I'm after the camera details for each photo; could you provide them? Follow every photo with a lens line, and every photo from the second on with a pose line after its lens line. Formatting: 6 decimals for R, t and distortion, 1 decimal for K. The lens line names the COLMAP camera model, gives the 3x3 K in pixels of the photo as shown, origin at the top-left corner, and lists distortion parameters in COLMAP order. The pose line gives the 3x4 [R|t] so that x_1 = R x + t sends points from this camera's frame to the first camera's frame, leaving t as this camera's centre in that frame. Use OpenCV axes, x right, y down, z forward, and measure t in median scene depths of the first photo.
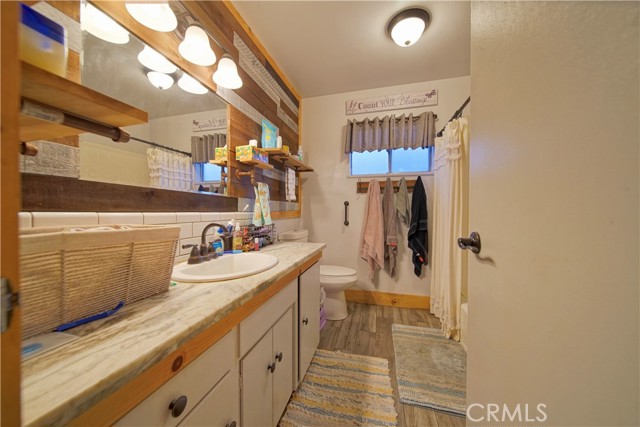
lens RADIAL K [[225.6, 0, 318.8], [0, 225.6, 214.2], [0, 0, 1]] dist [-0.002756, -0.000486]
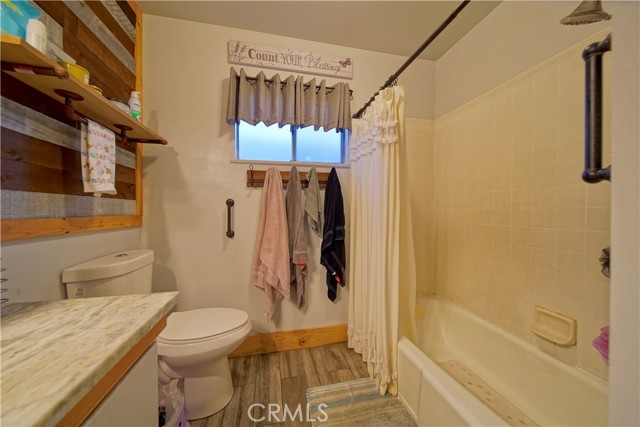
lens RADIAL K [[225.6, 0, 319.8], [0, 225.6, 213.2], [0, 0, 1]] dist [-0.002756, -0.000486]
pose [[0.883087, -0.006205, 0.469169, 0.051990], [0.010037, 0.999934, -0.005669, -0.013314], [-0.469102, 0.009715, 0.883090, 0.353241]]
